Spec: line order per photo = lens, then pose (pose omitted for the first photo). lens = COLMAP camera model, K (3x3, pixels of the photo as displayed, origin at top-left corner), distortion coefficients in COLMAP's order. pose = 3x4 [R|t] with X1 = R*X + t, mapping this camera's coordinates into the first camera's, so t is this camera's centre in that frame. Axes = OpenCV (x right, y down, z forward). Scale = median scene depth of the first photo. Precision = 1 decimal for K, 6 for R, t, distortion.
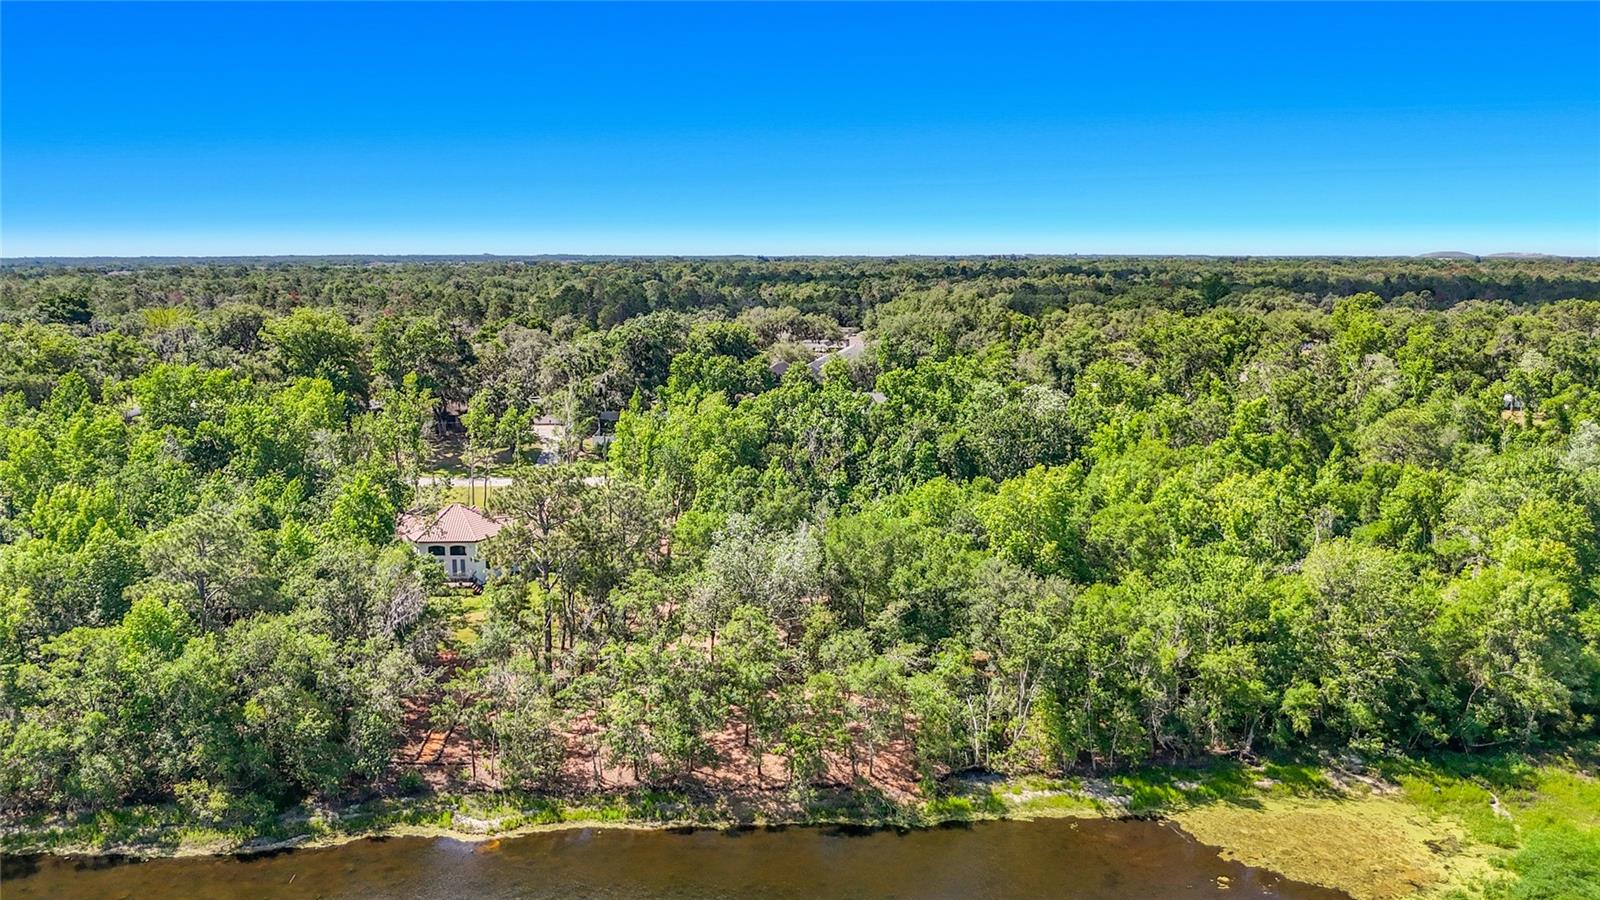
lens RADIAL K [[1214.4, 0, 804.0], [0, 1214.4, 451.9], [0, 0, 1]] dist [0.016566, -0.054016]
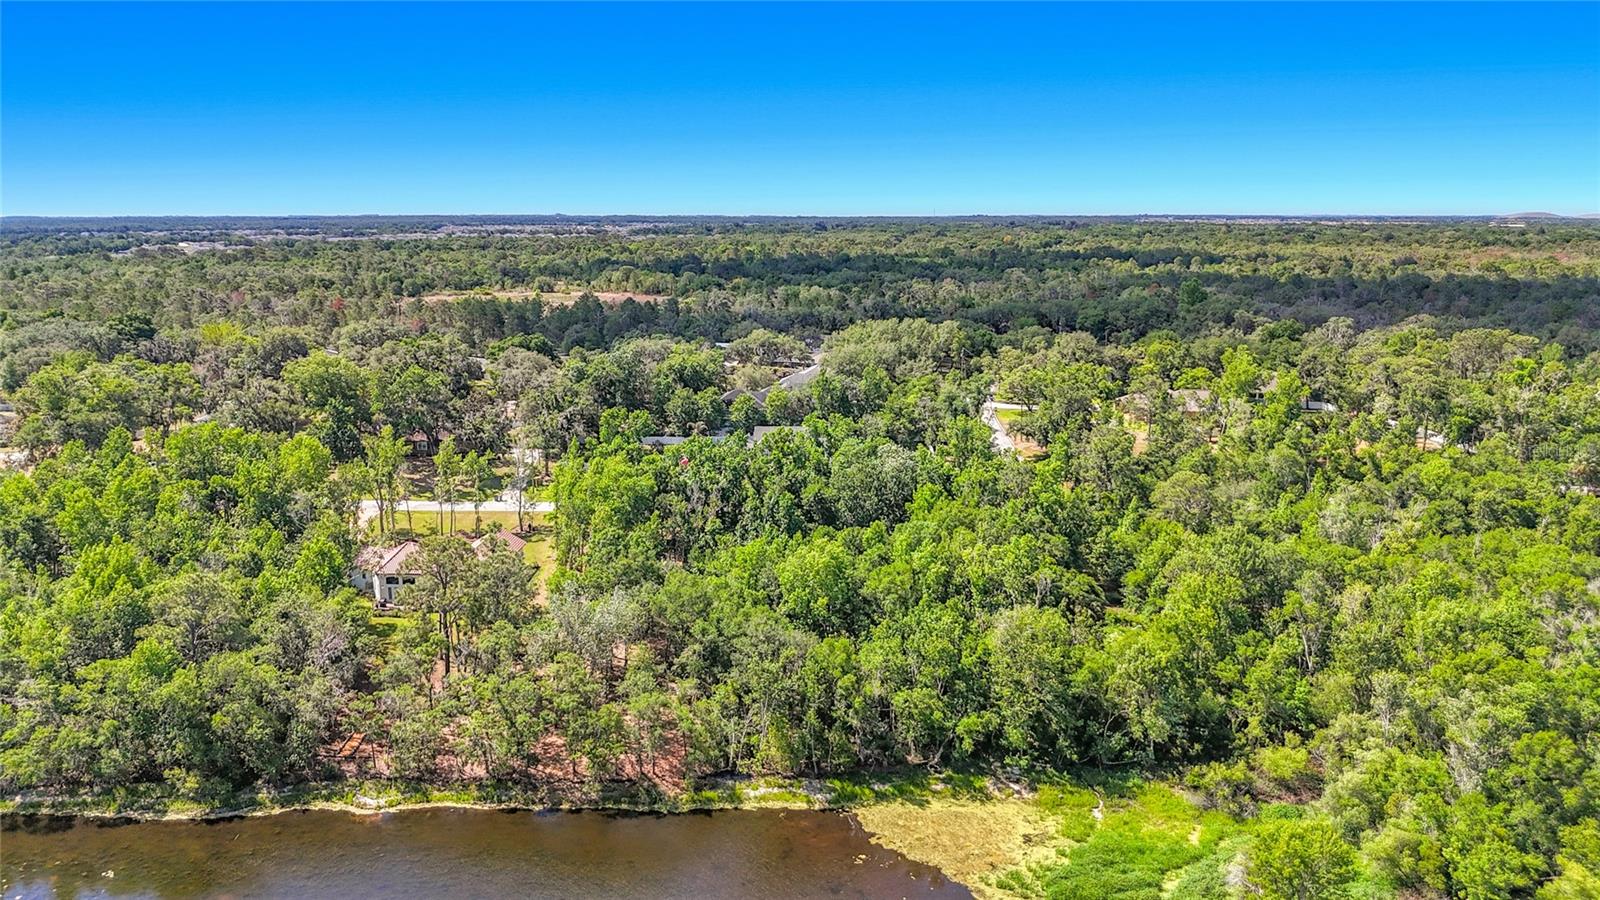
lens RADIAL K [[1213.0, 0, 803.8], [0, 1213.0, 455.7], [0, 0, 1]] dist [0.032426, -0.063852]
pose [[0.998152, 0.011514, -0.059661, 0.314486], [-0.009175, 0.999184, 0.039335, -0.159936], [0.060065, -0.038714, 0.997443, -0.379445]]
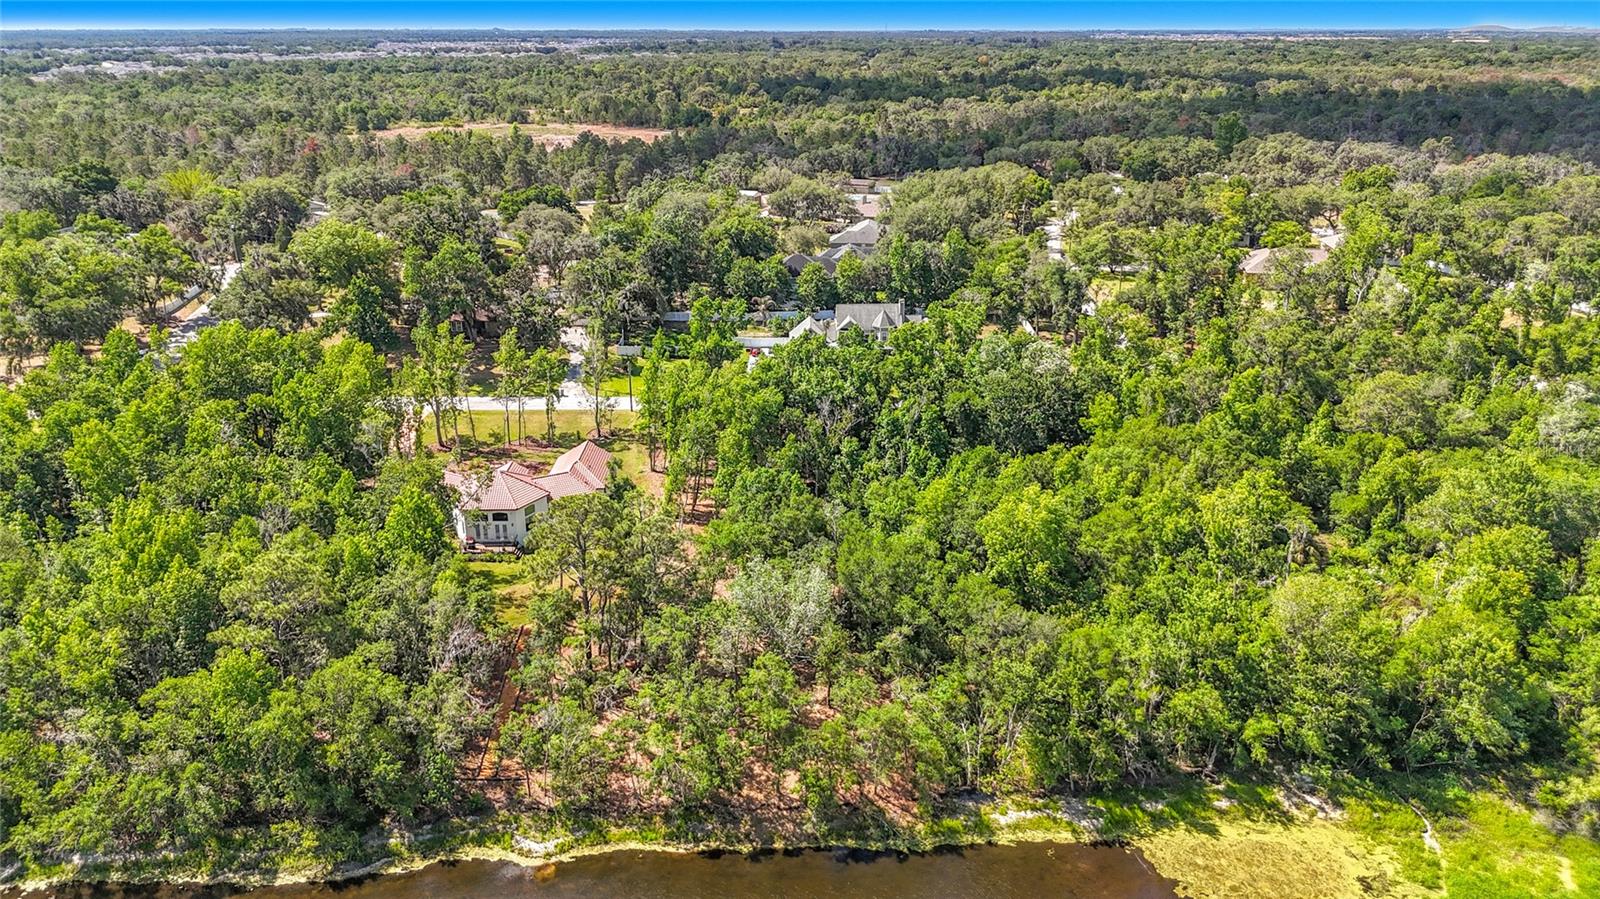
lens RADIAL K [[1180.3, 0, 804.5], [0, 1180.3, 445.8], [0, 0, 1]] dist [0.051494, -0.055516]
pose [[0.999923, 0.004303, -0.011672, -0.000148], [-0.002134, 0.983697, 0.179823, -0.263993], [0.012256, -0.179784, 0.983630, -0.040240]]
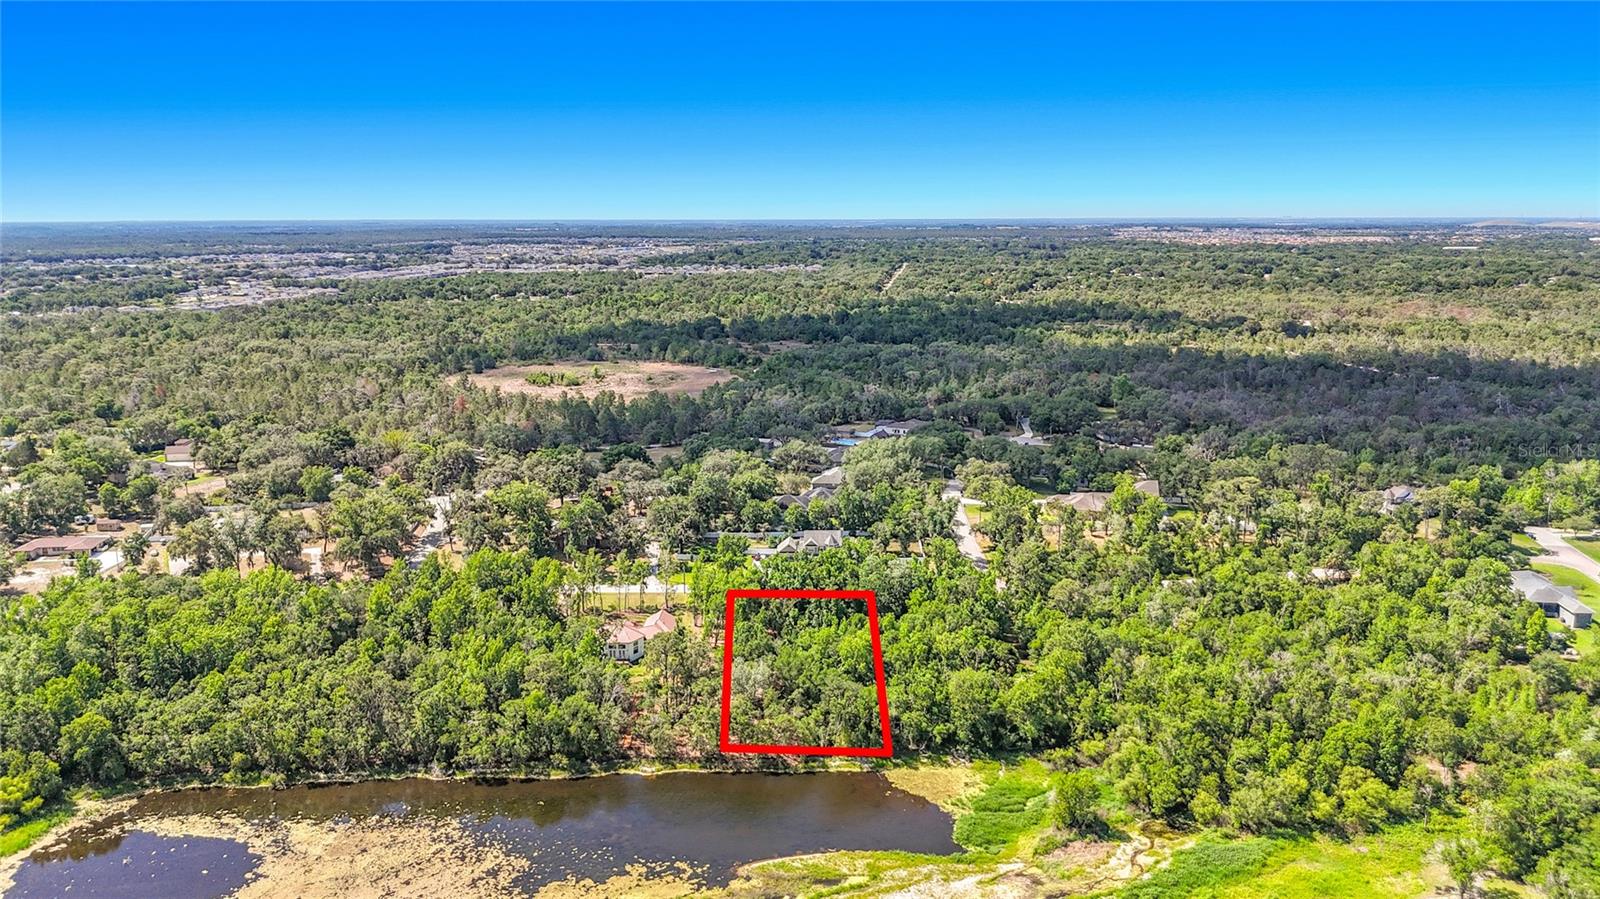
lens RADIAL K [[1210.1, 0, 800.9], [0, 1210.1, 451.5], [0, 0, 1]] dist [0.070158, -0.064060]
pose [[0.998573, 0.007120, -0.052924, 0.245807], [-0.004867, 0.999081, 0.042579, -0.573713], [0.053178, -0.042261, 0.997690, -1.834378]]
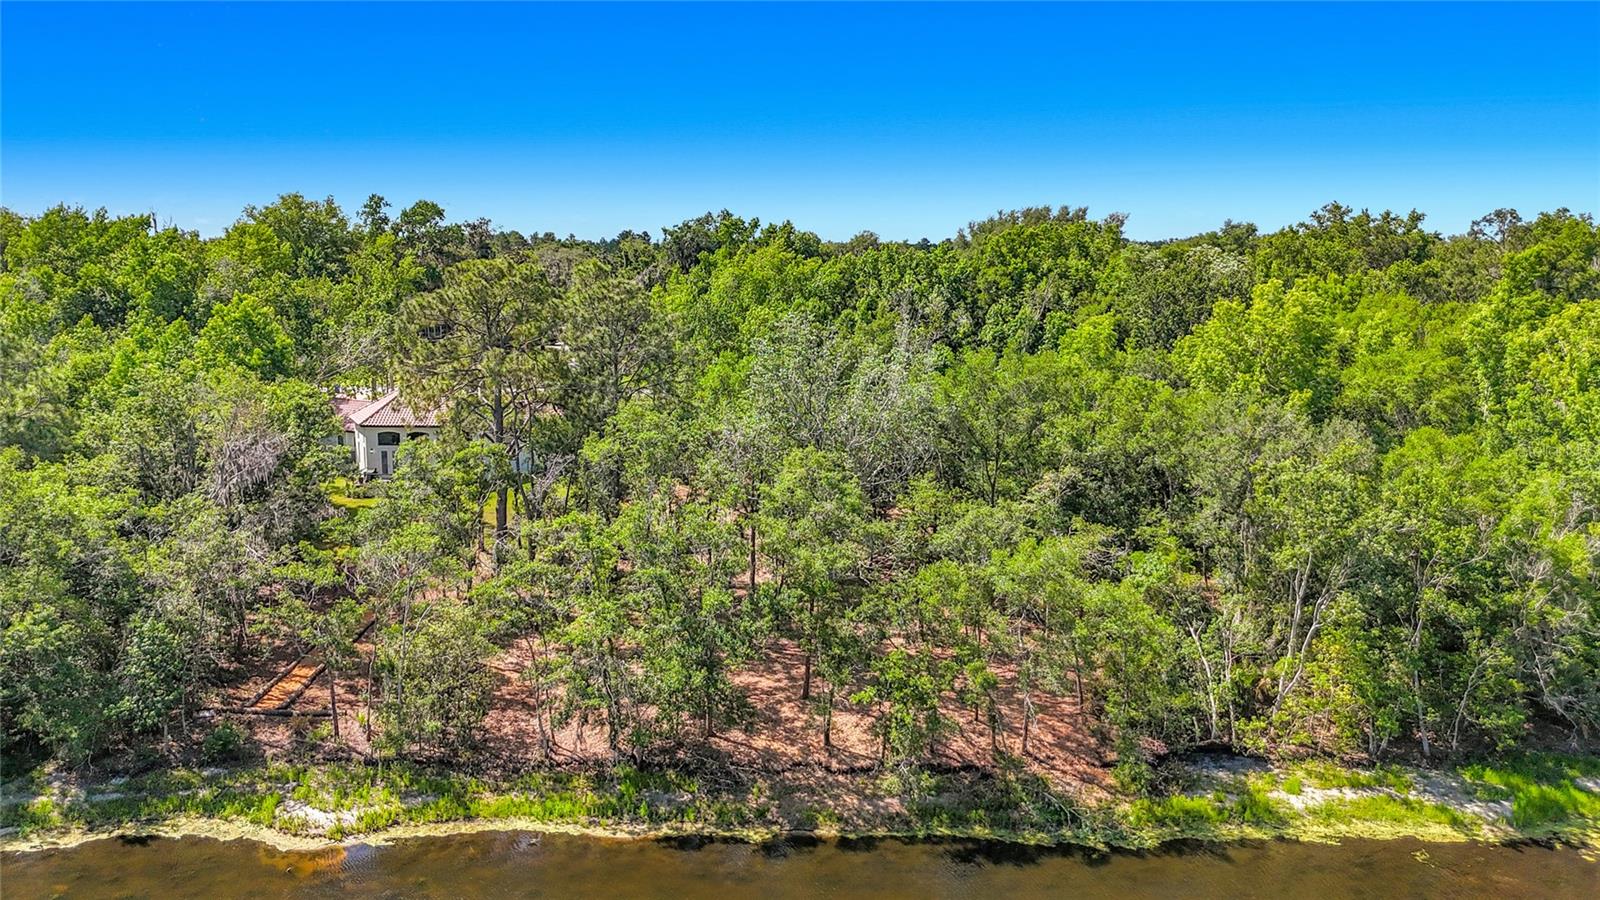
lens RADIAL K [[1201.4, 0, 805.5], [0, 1201.4, 445.8], [0, 0, 1]] dist [0.021664, -0.047956]
pose [[0.998317, 0.013205, -0.056466, -0.017375], [-0.013455, 0.999901, -0.004042, 0.130481], [0.056407, 0.004795, 0.998396, 0.446750]]
